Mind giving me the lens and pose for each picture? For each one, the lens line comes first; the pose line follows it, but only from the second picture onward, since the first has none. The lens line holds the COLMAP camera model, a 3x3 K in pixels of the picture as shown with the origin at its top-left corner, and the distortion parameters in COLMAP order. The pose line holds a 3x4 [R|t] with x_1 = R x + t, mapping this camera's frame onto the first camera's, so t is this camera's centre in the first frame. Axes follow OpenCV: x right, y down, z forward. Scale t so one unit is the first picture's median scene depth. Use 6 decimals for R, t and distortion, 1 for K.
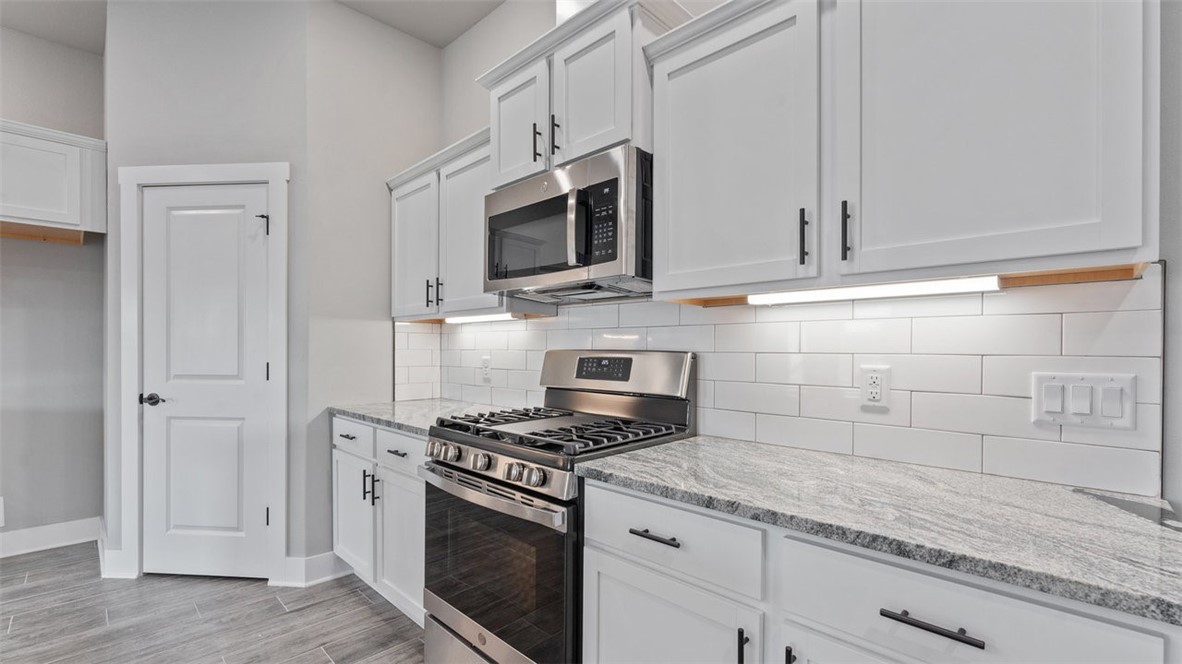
lens RADIAL K [[508.9, 0, 578.5], [0, 508.9, 347.2], [0, 0, 1]] dist [-0.002198, -0.000237]
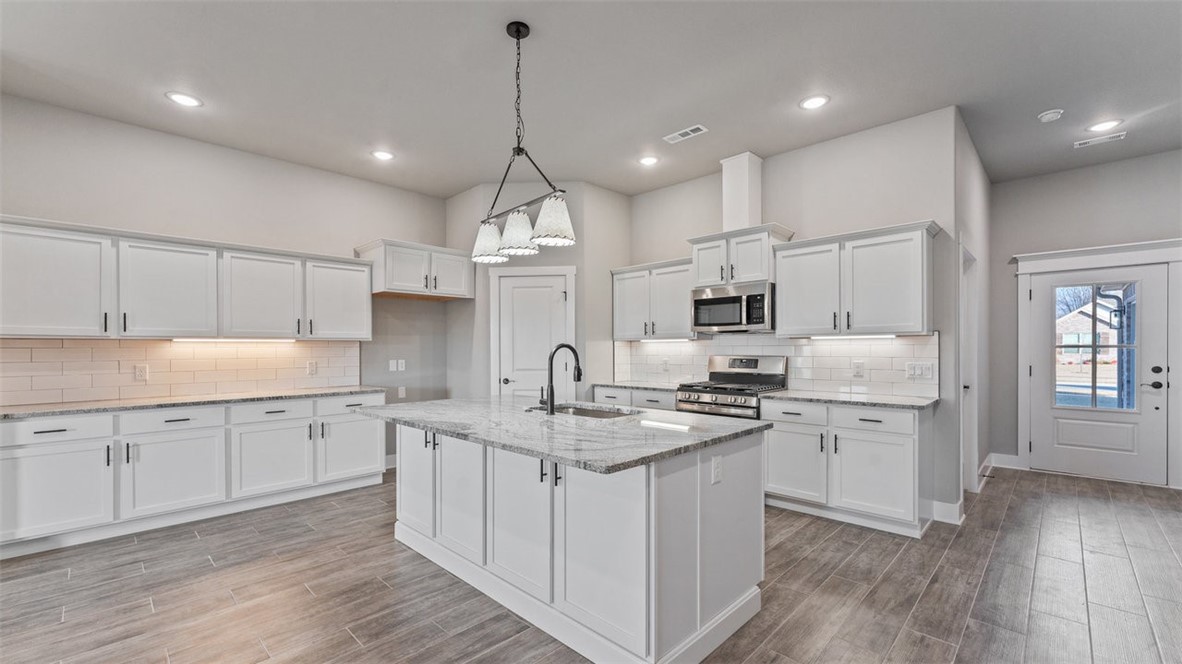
lens RADIAL K [[475.1, 0, 585.9], [0, 475.1, 348.1], [0, 0, 1]] dist [0.000096, 0.000070]
pose [[0.999969, -0.007872, -0.000925, -0.855675], [0.007871, 0.999968, -0.001254, -0.041627], [0.000935, 0.001246, 0.999999, -1.514440]]
